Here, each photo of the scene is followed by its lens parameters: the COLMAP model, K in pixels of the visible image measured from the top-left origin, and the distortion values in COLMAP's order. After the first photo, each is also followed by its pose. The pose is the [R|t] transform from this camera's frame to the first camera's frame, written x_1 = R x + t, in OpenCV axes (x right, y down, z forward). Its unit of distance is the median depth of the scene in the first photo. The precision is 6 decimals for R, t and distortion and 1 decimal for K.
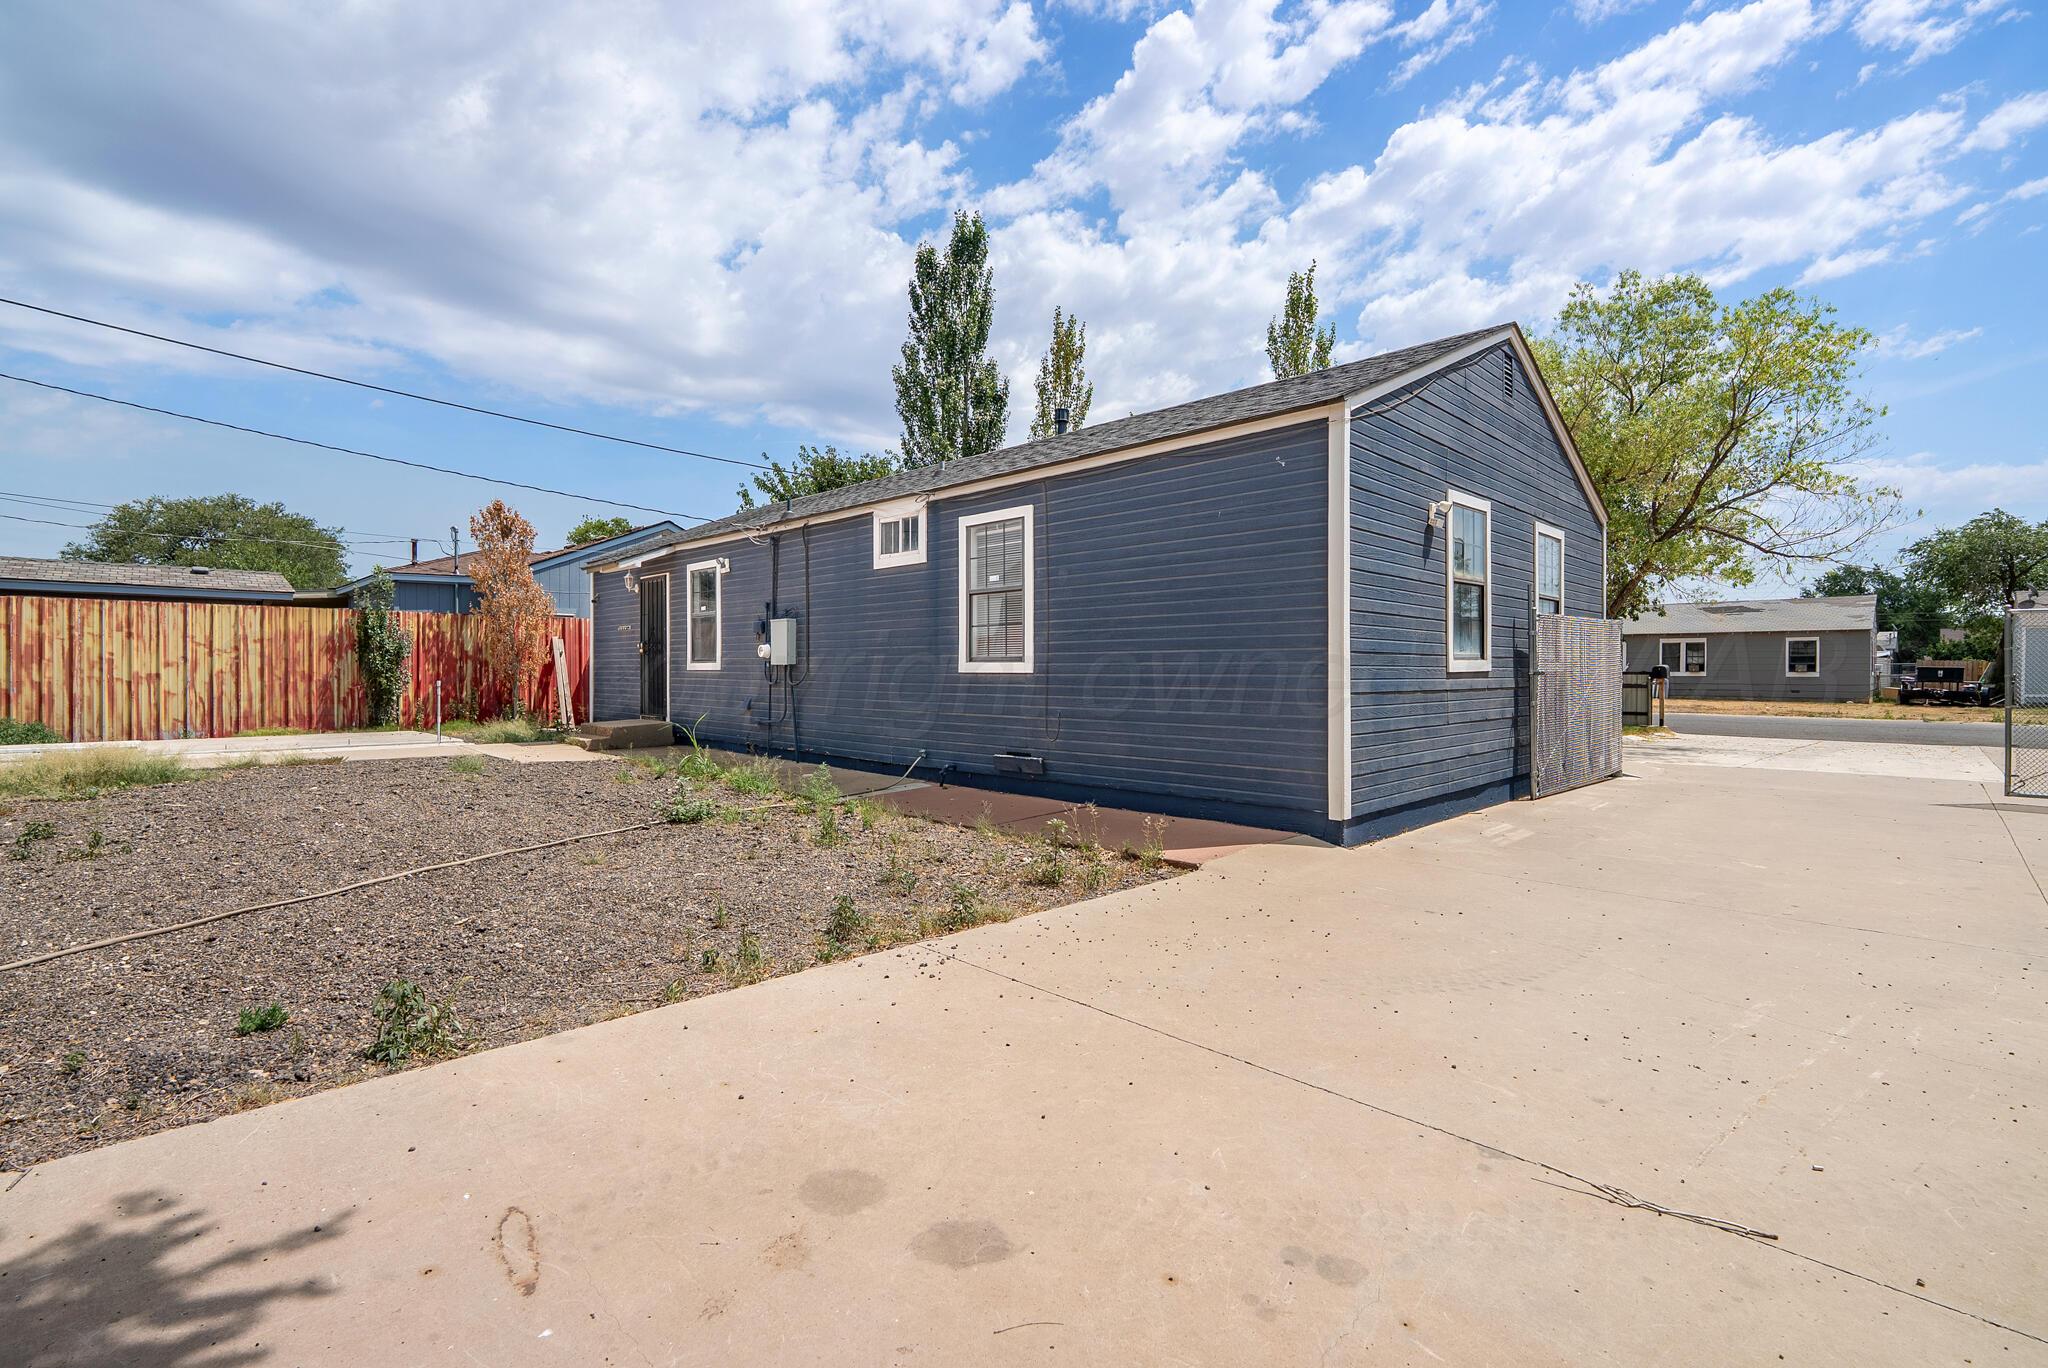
lens RADIAL K [[933.8, 0, 1018.5], [0, 933.8, 684.4], [0, 0, 1]] dist [-0.004825, -0.000152]
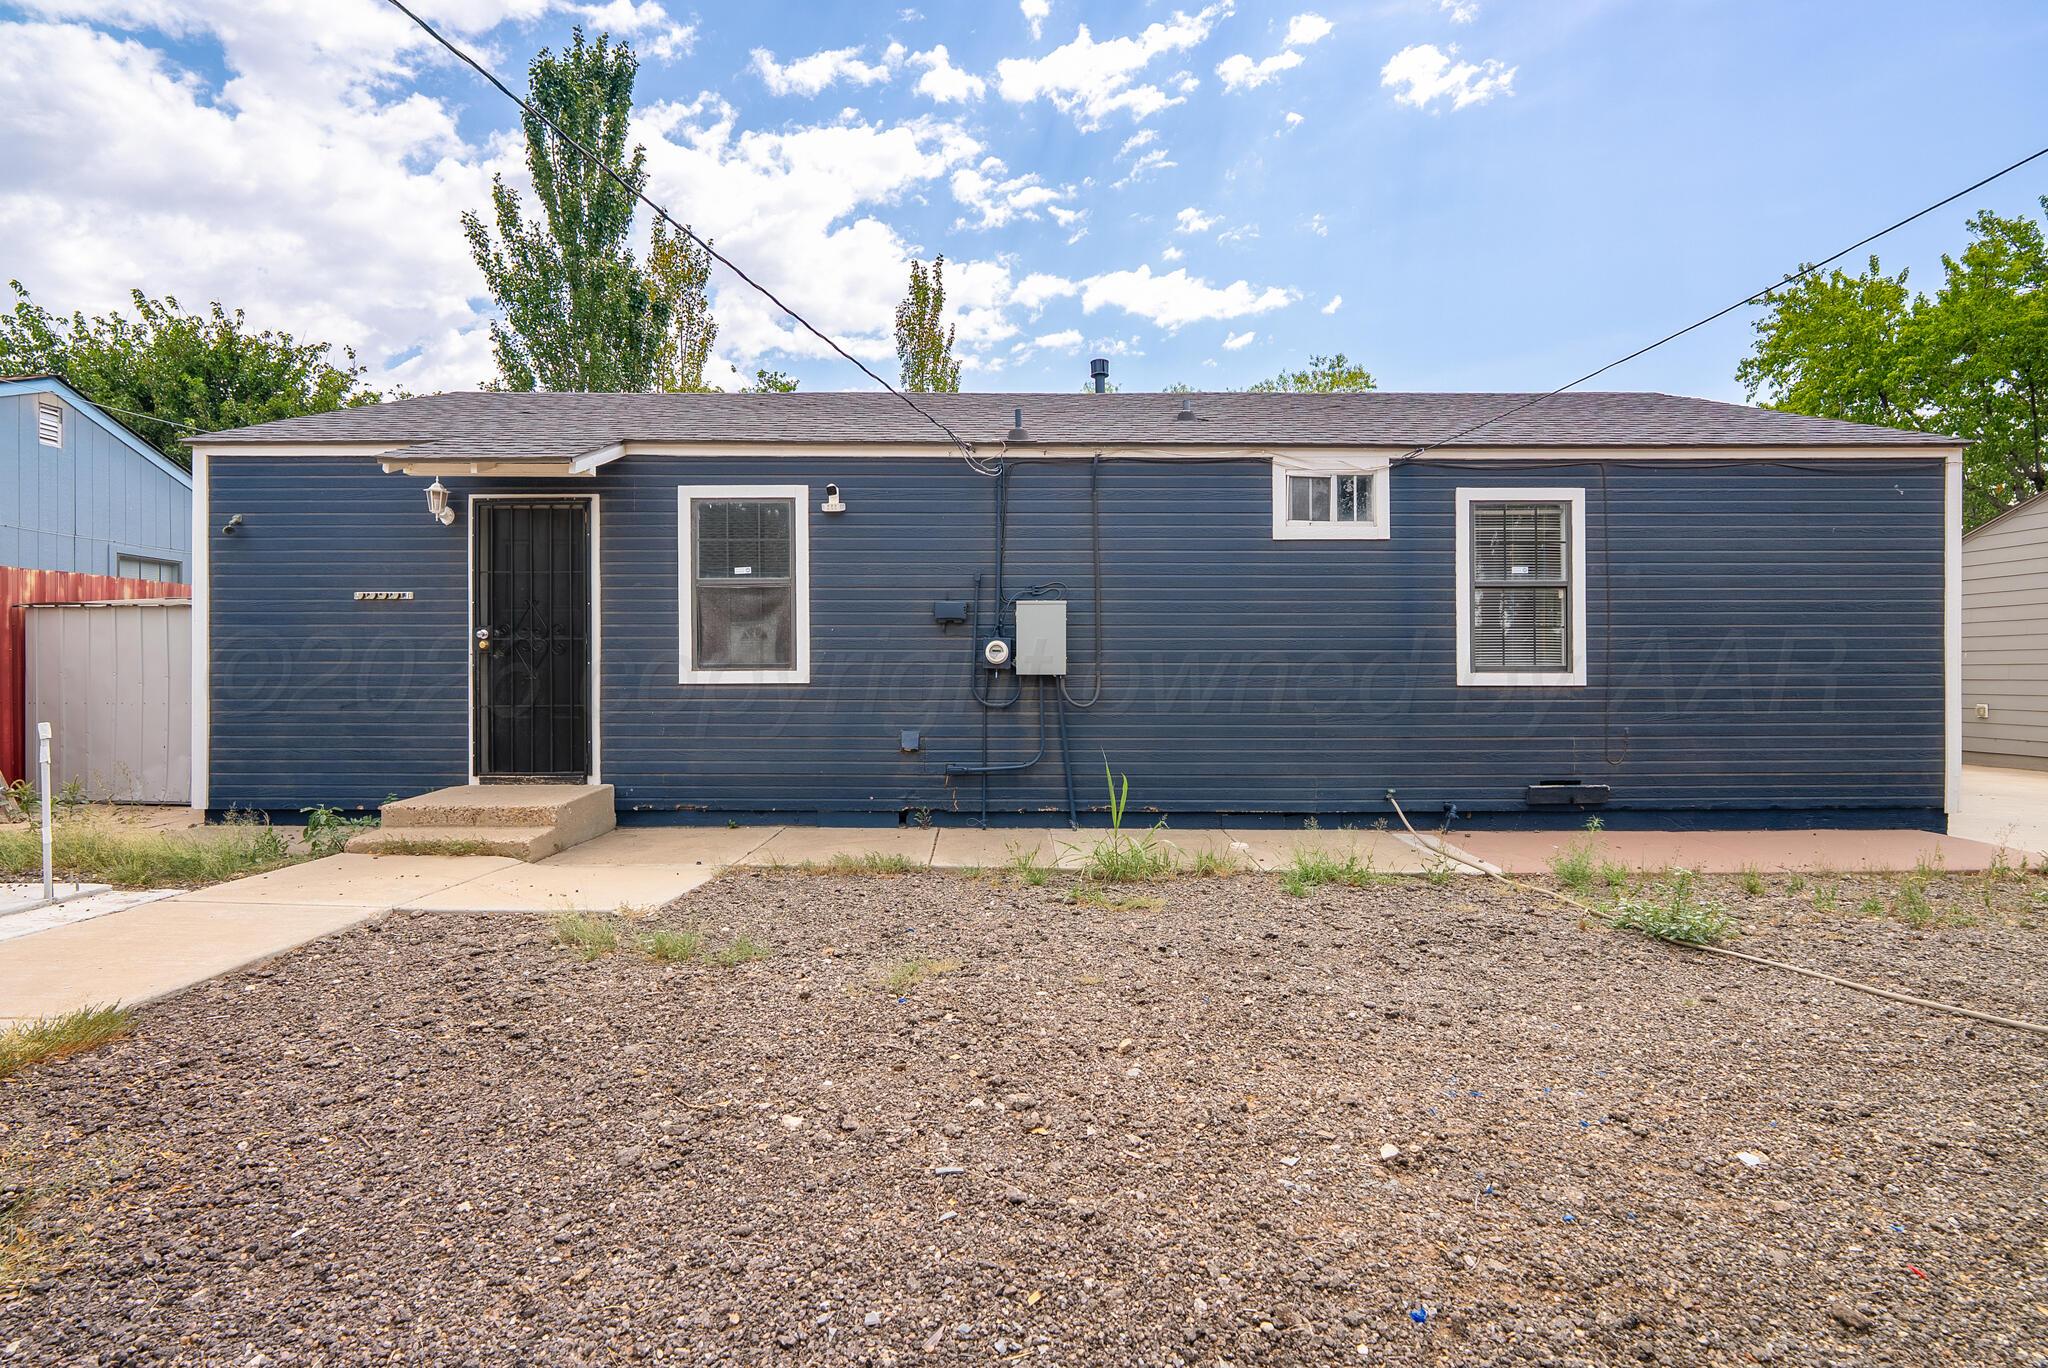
lens RADIAL K [[933.8, 0, 1018.5], [0, 933.8, 684.4], [0, 0, 1]] dist [-0.004825, -0.000152]
pose [[0.689768, -0.013383, 0.723907, -0.896192], [0.012385, 0.999901, 0.006685, -0.023925], [-0.723924, 0.004354, 0.689866, 0.737246]]
